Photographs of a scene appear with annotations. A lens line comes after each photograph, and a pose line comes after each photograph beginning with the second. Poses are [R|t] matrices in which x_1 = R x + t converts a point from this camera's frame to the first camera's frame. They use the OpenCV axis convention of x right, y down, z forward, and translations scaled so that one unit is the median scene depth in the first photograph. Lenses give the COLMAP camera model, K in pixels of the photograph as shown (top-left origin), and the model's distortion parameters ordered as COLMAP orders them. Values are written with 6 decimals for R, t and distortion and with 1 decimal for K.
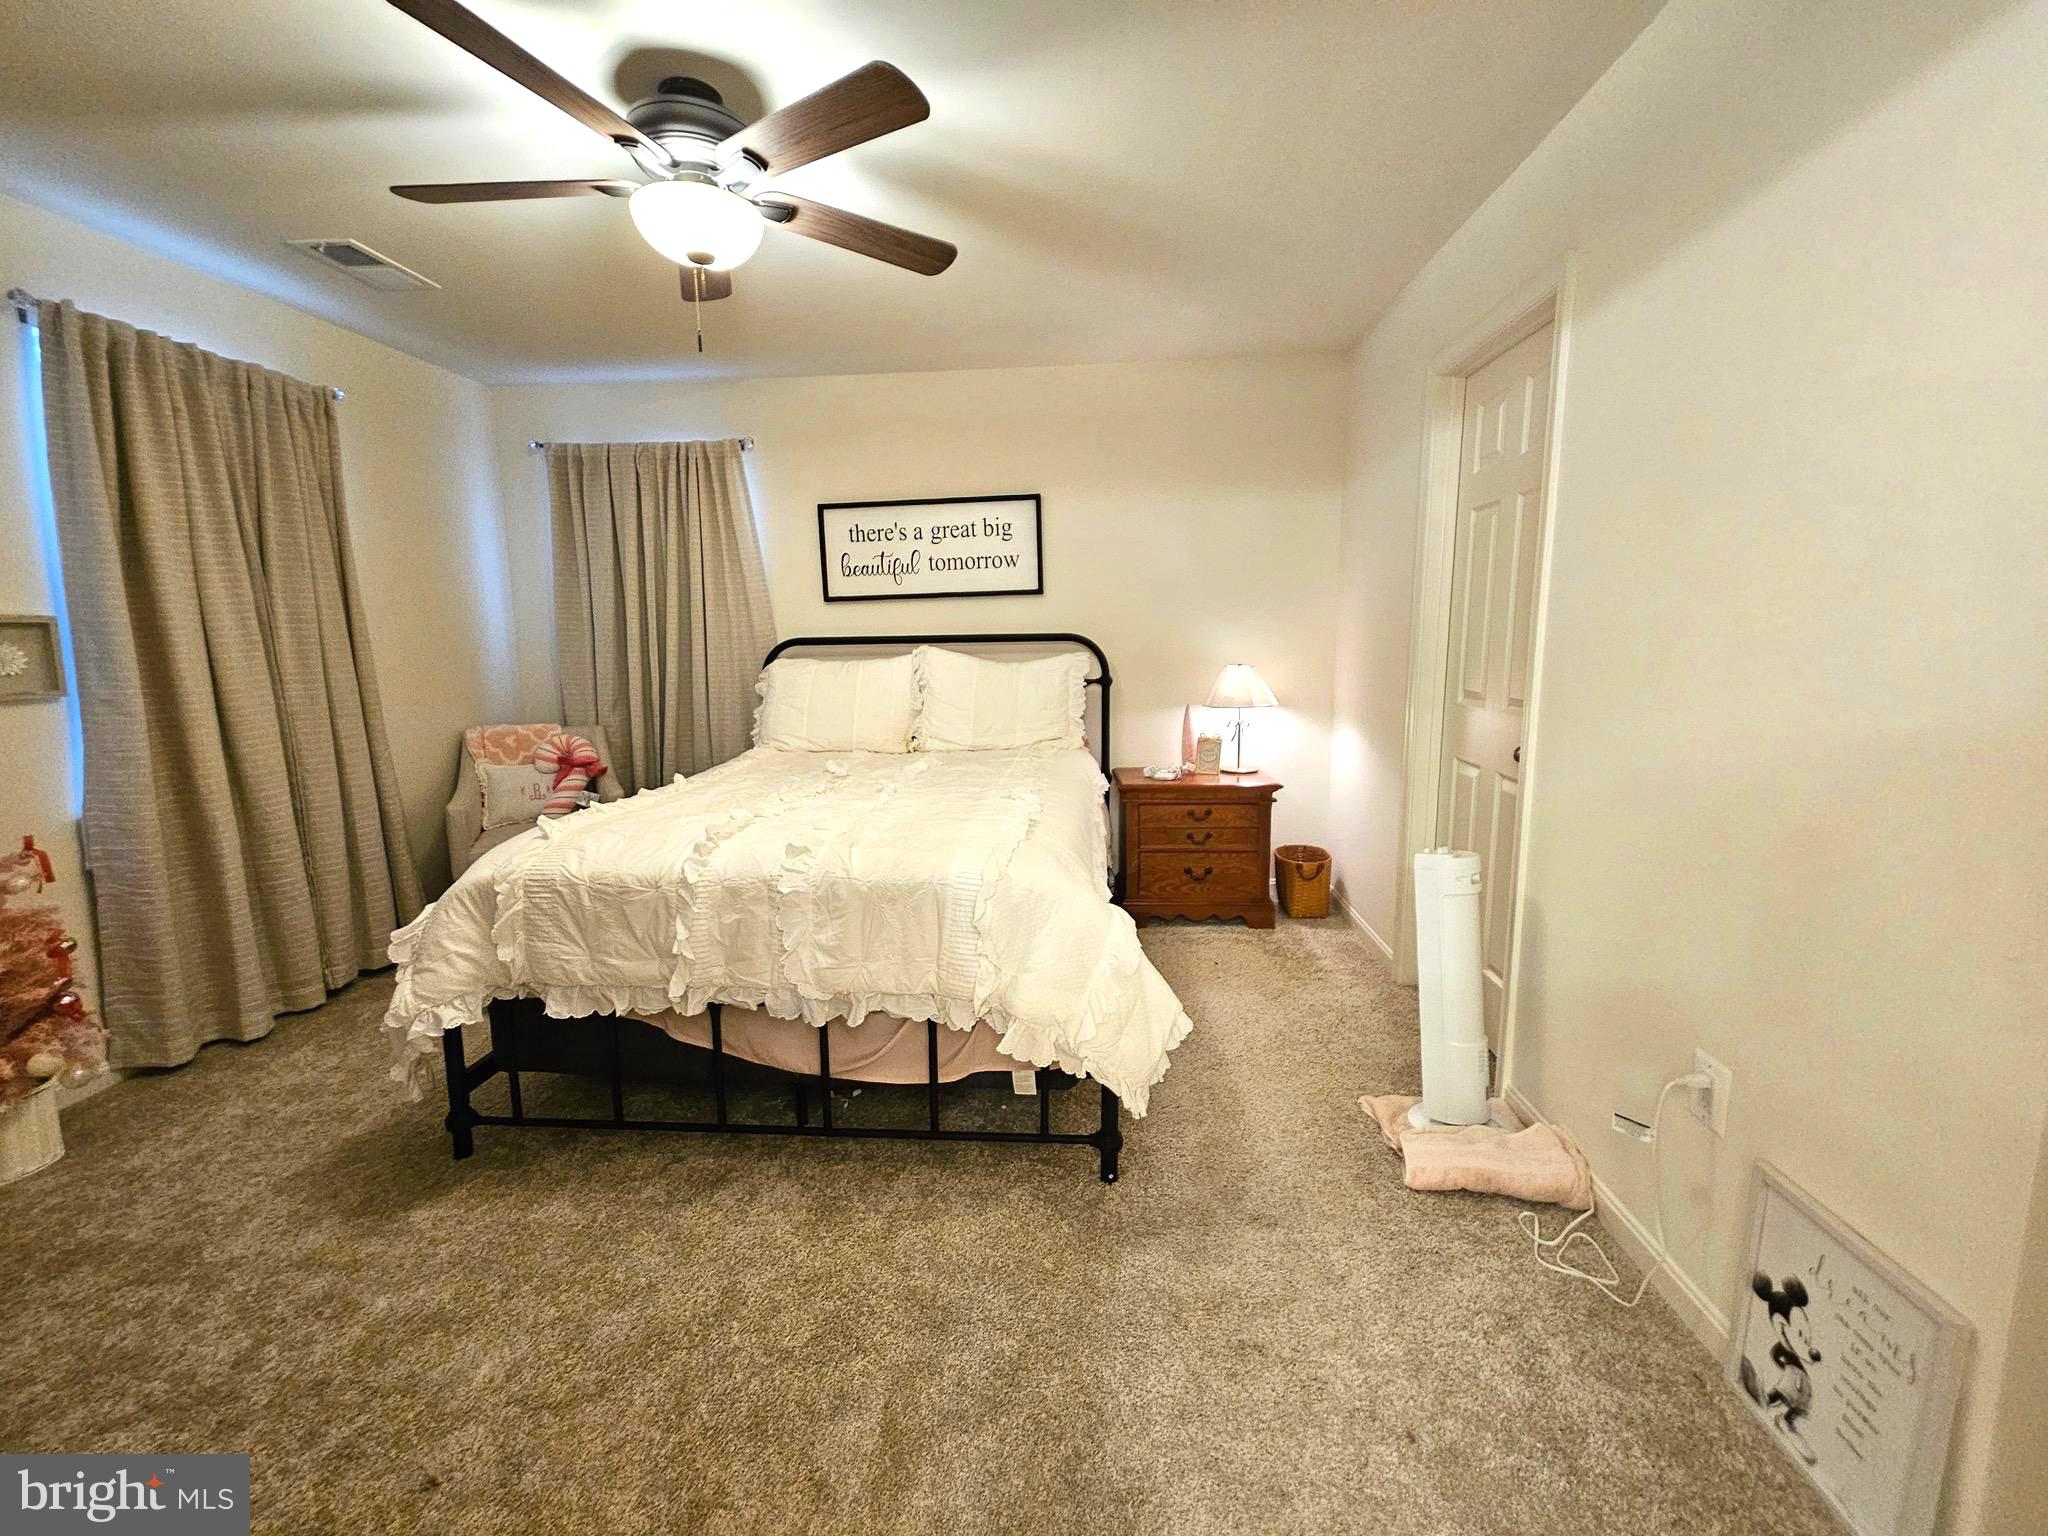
lens RADIAL K [[842.1, 0, 1016.1], [0, 842.1, 759.4], [0, 0, 1]] dist [0.004615, 0.000304]
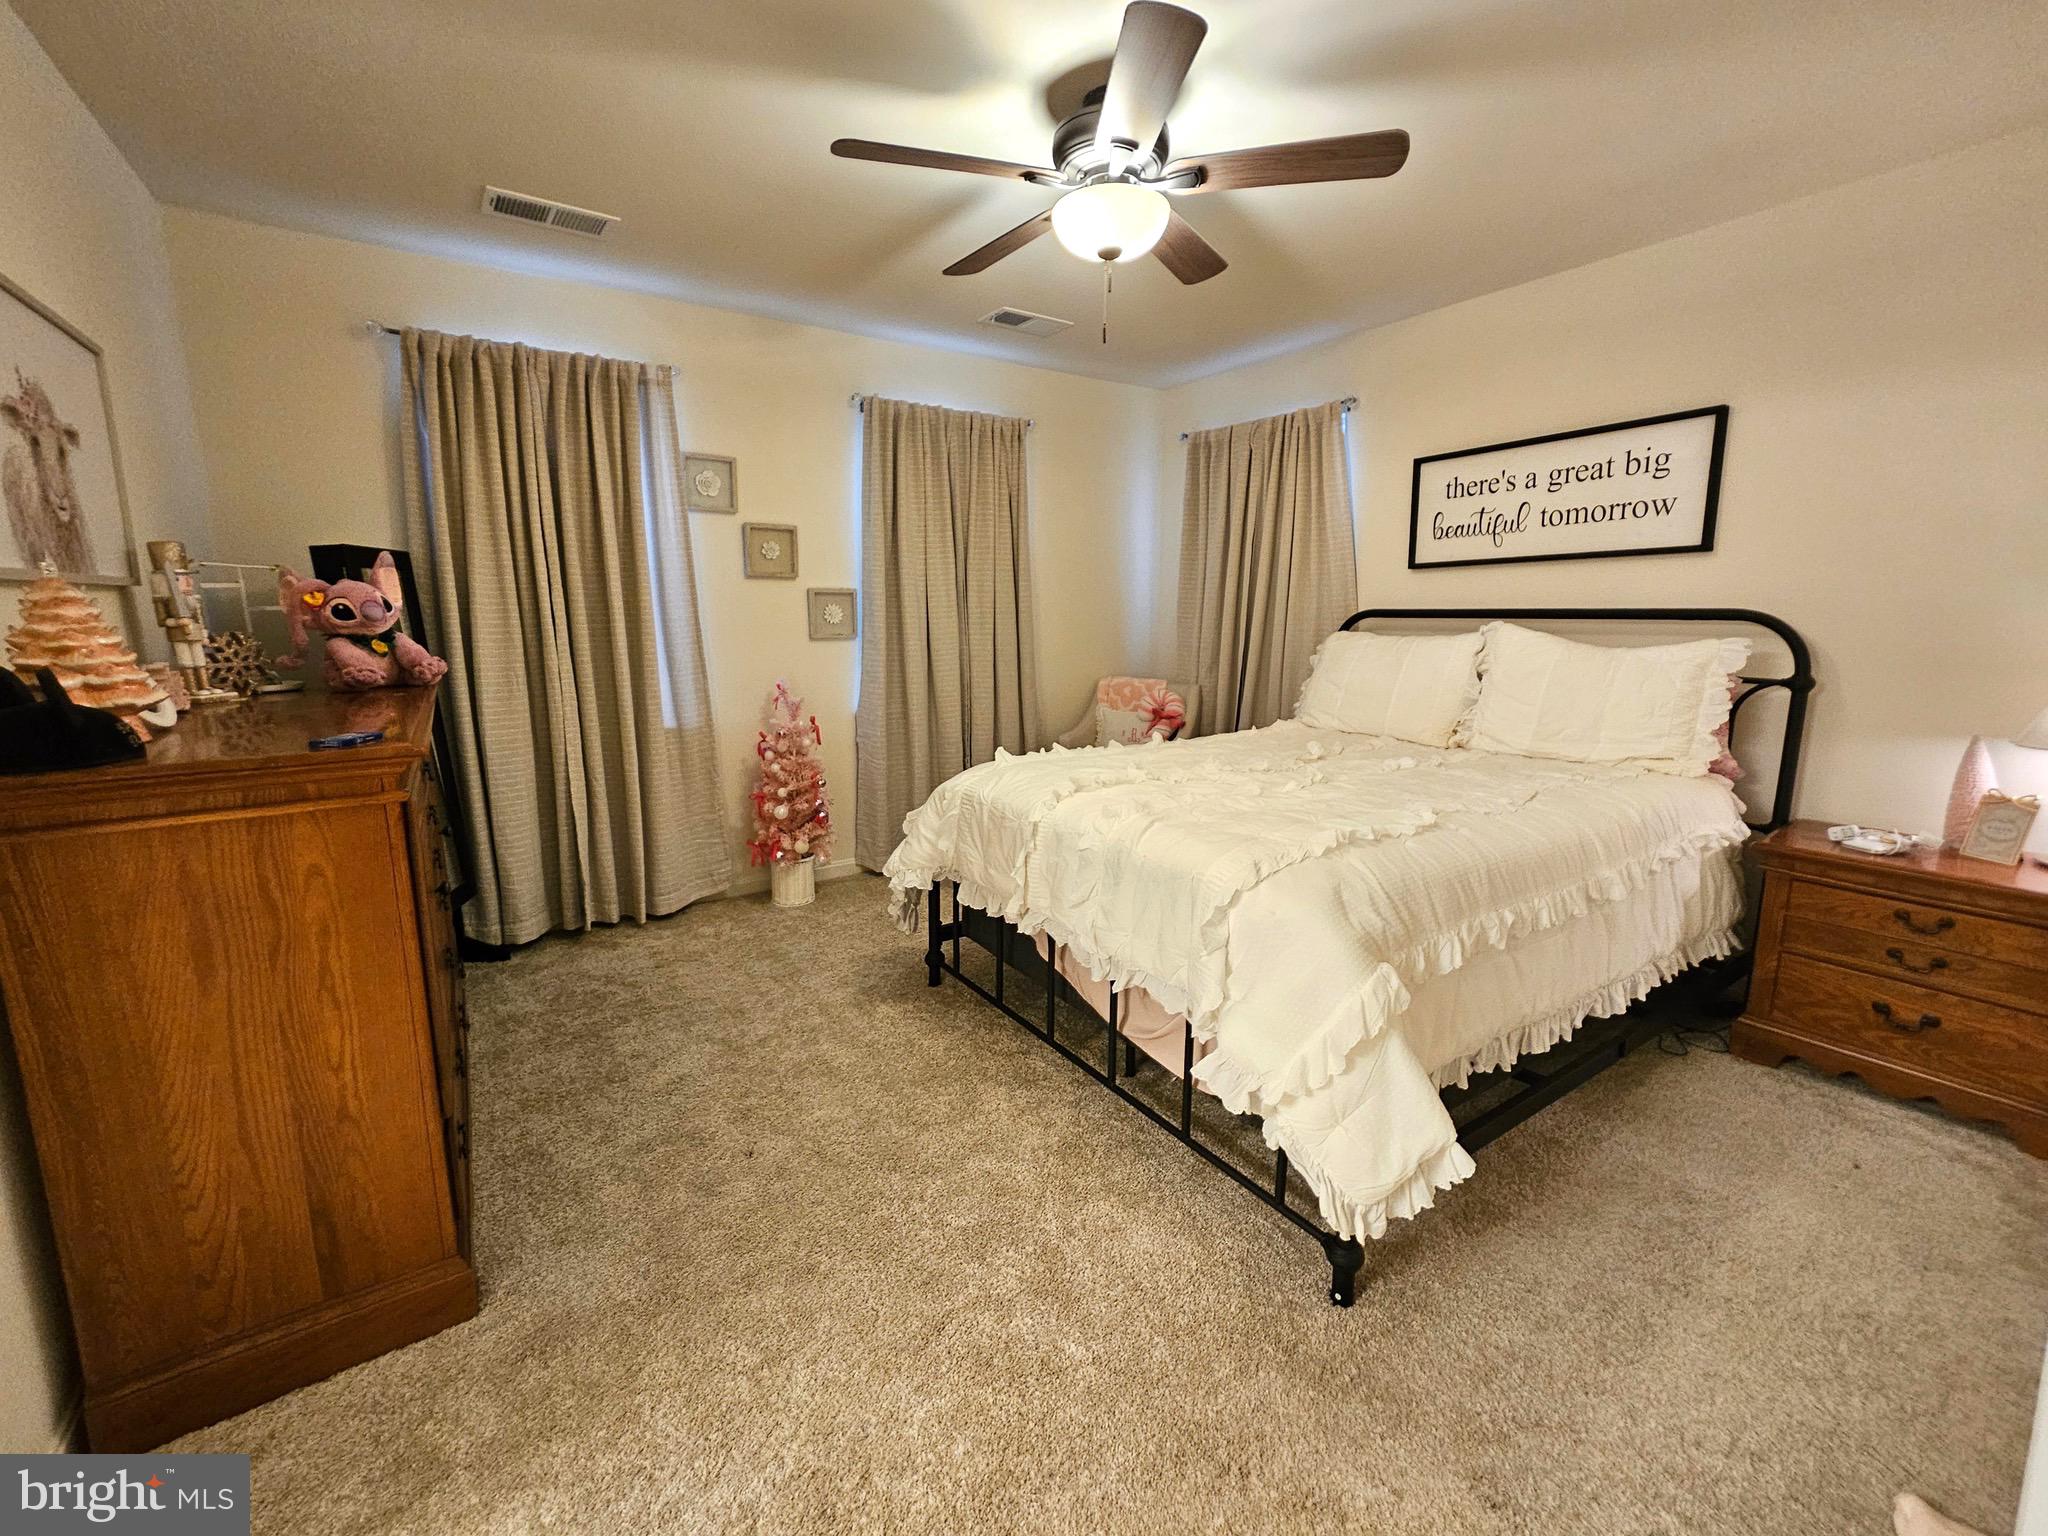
lens RADIAL K [[842.1, 0, 1024.0], [0, 842.1, 753.9], [0, 0, 1]] dist [0.004615, 0.000304]
pose [[0.627681, 0.148437, -0.764187, 0.243037], [-0.125110, 0.988127, 0.089174, -0.023272], [0.768351, 0.039634, 0.638800, 0.129941]]
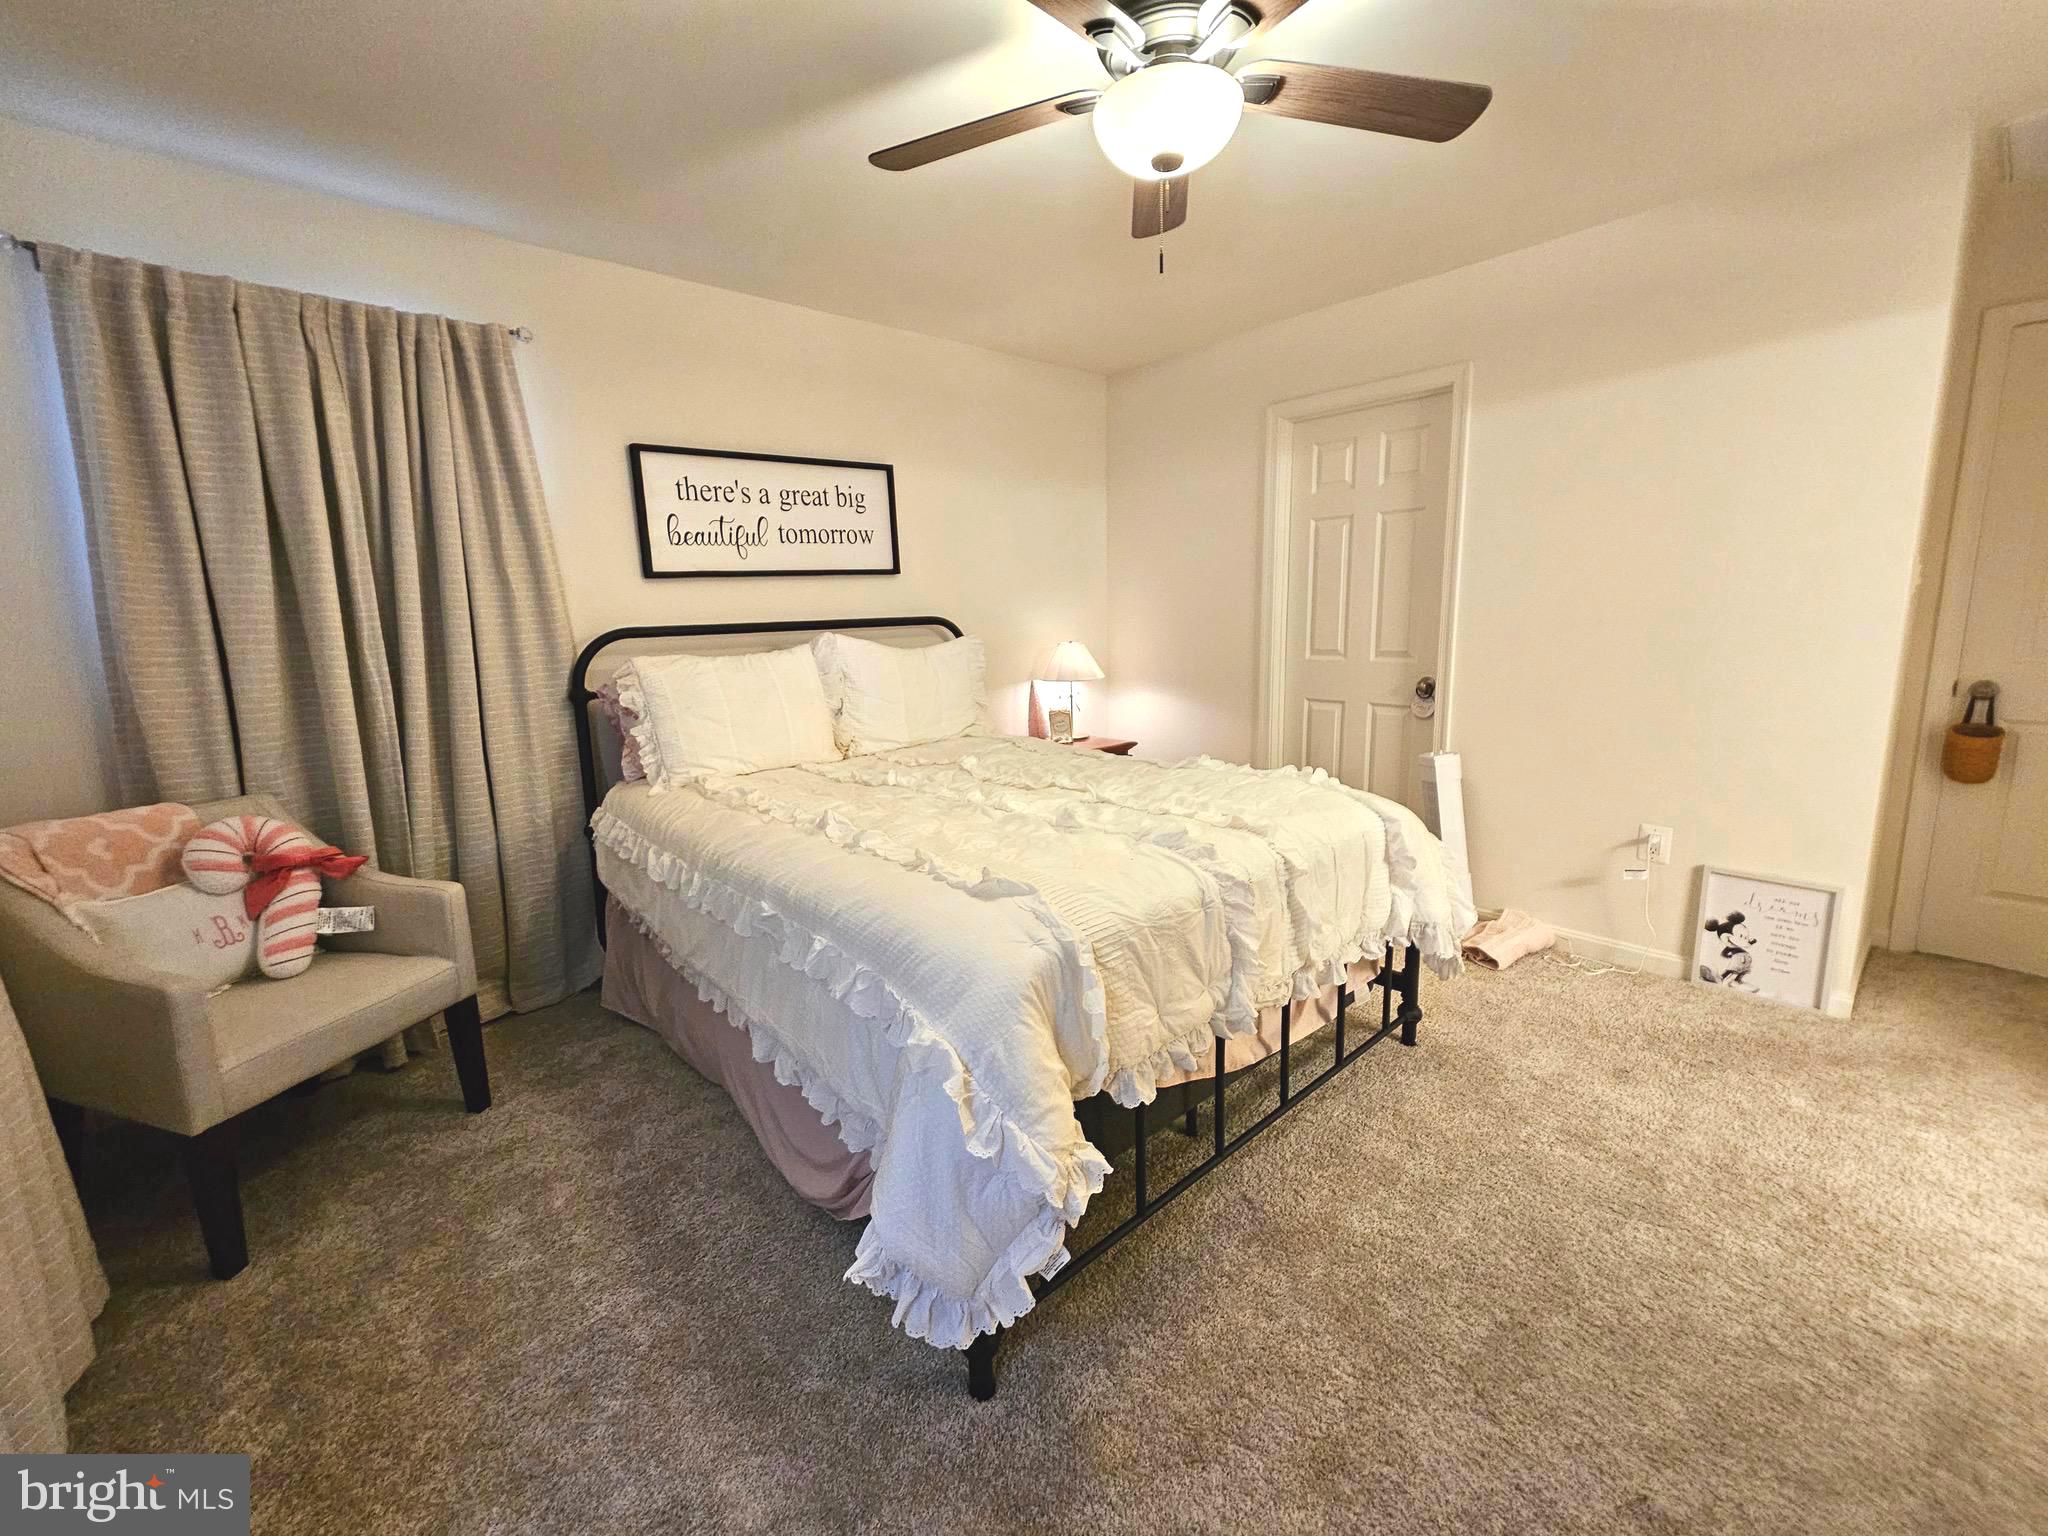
lens RADIAL K [[842.1, 0, 1031.3], [0, 842.1, 762.0], [0, 0, 1]] dist [0.004615, 0.000304]
pose [[0.686458, -0.136065, 0.714326, -0.578224], [0.129622, 0.989501, 0.063915, -0.033842], [-0.715523, 0.048718, 0.696888, 0.269570]]
